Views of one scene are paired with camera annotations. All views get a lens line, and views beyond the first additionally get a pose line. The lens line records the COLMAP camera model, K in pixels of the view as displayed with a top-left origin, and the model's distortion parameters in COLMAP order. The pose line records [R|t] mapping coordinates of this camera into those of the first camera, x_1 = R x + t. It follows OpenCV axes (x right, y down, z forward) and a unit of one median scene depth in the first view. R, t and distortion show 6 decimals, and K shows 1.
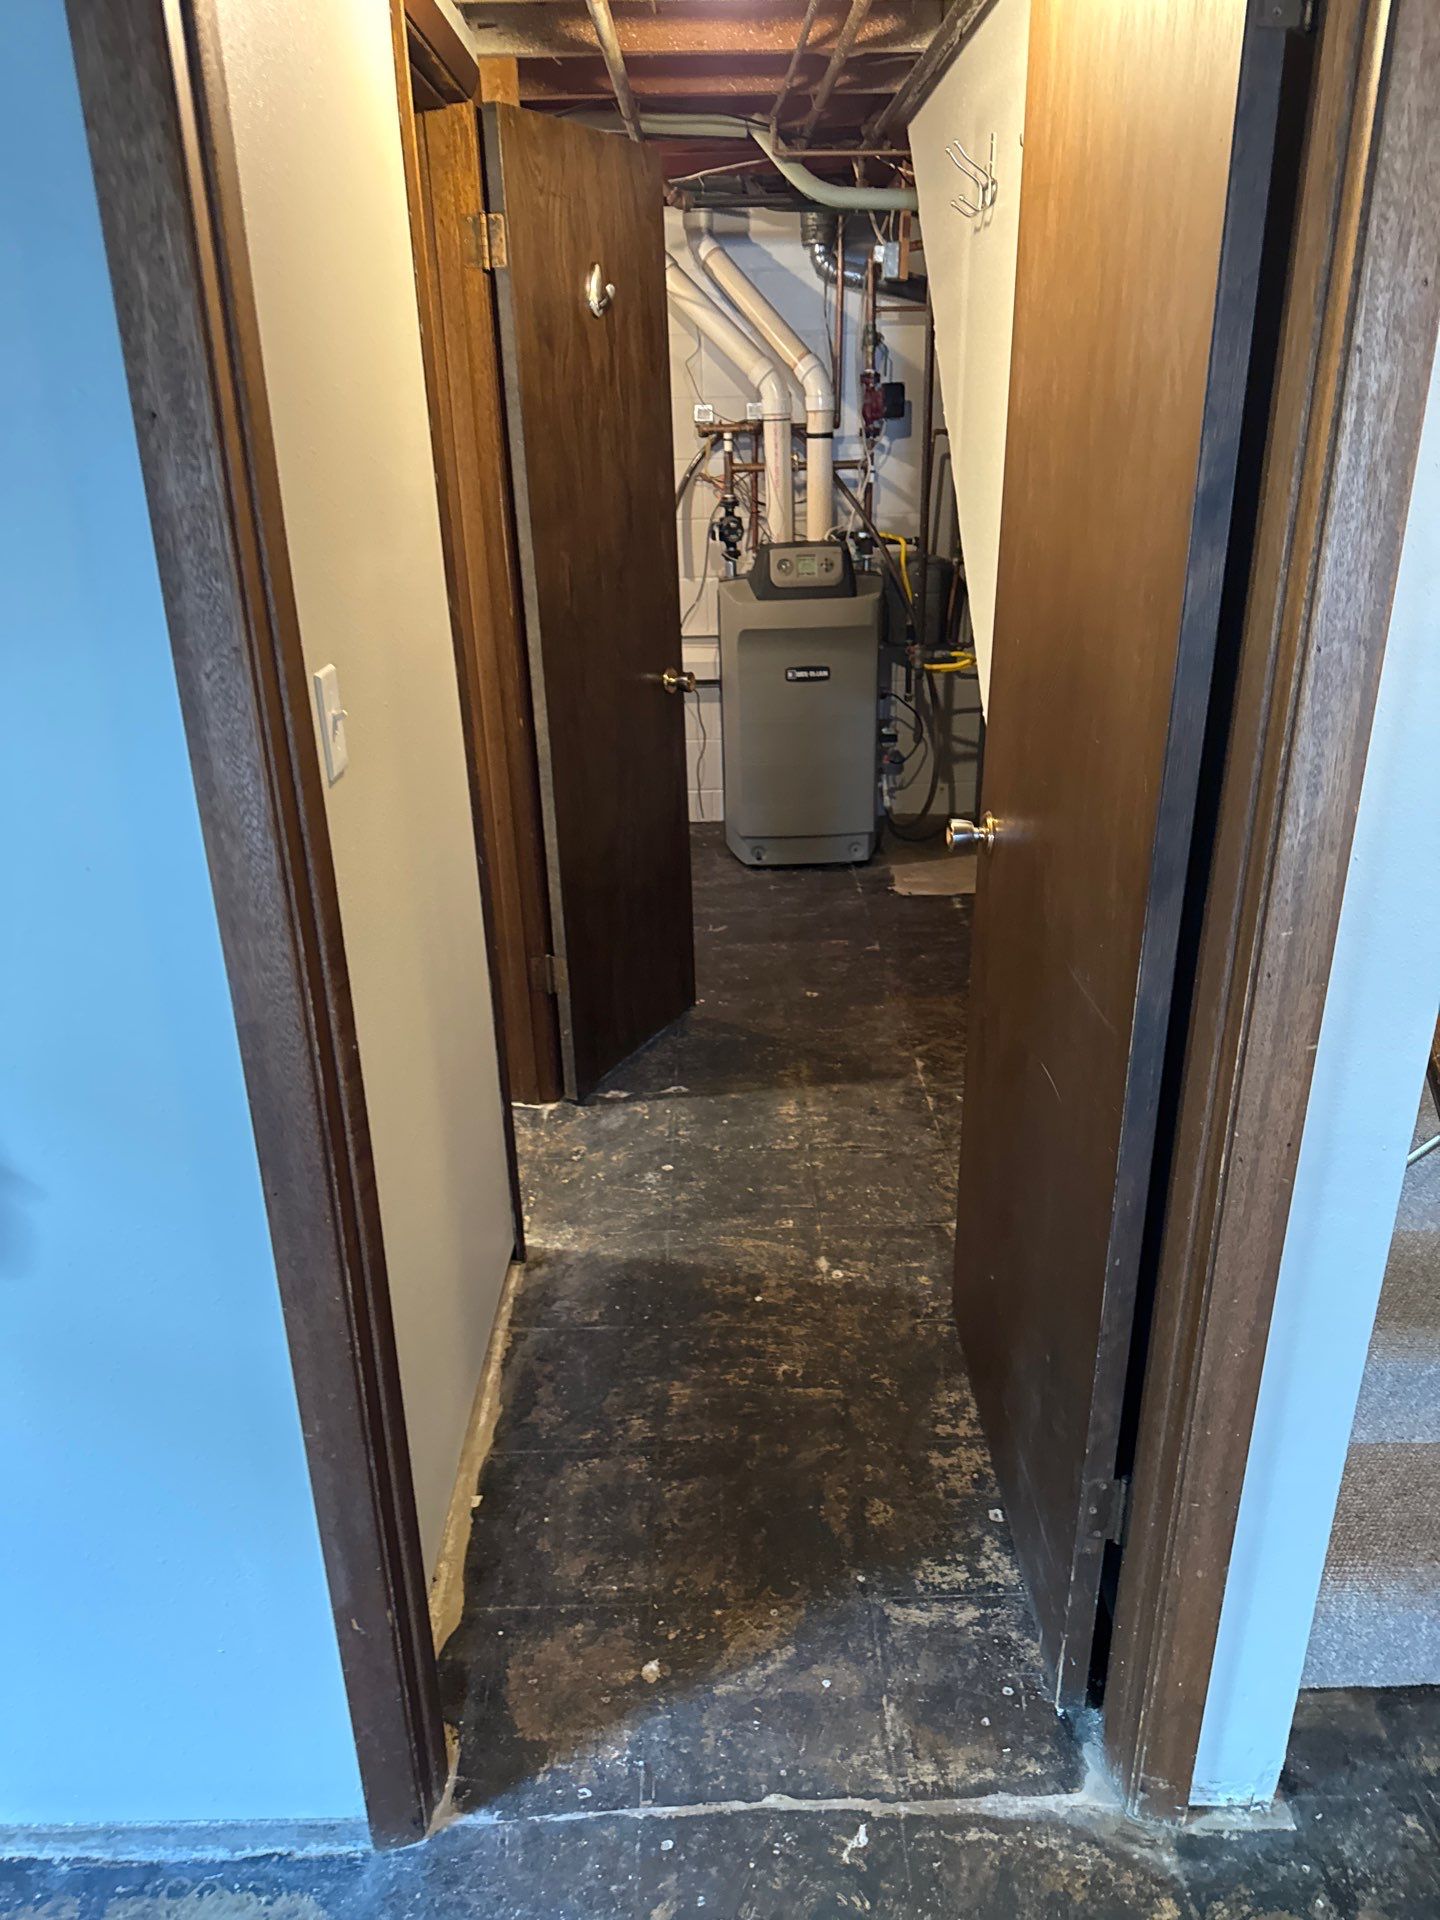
lens RADIAL K [[1348.4, 0, 735.6], [0, 1348.4, 975.0], [0, 0, 1]] dist [0.050836, -0.065991]
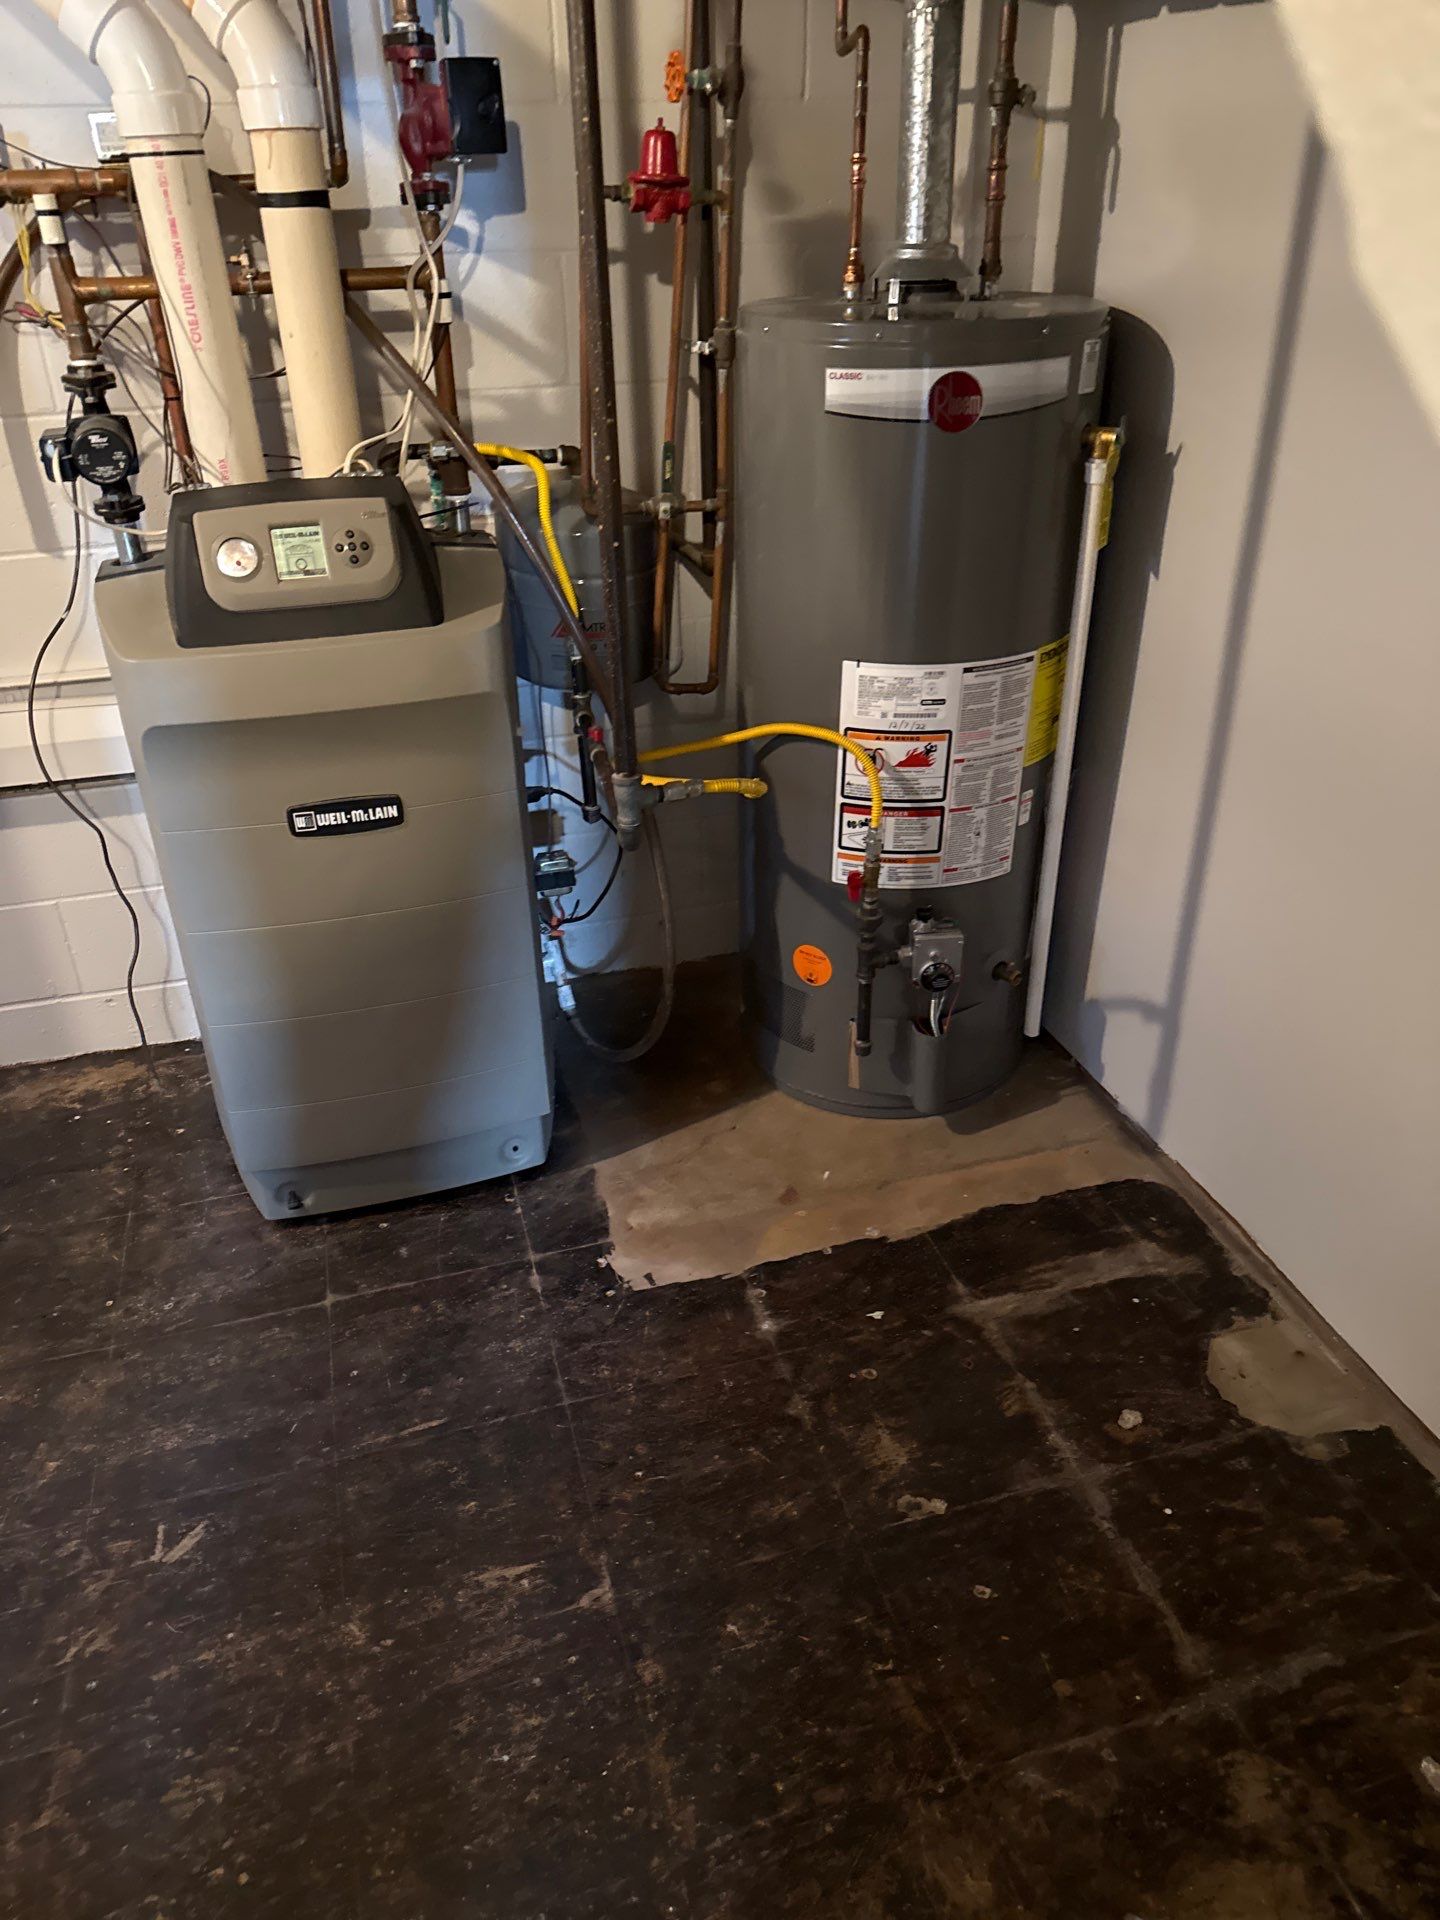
lens RADIAL K [[1348.4, 0, 724.2], [0, 1348.4, 951.3], [0, 0, 1]] dist [0.050836, -0.065991]
pose [[0.964954, -0.125627, 0.230394, 0.062875], [0.101990, 0.988480, 0.111828, -0.212973], [-0.241789, -0.084411, 0.966650, 0.567336]]
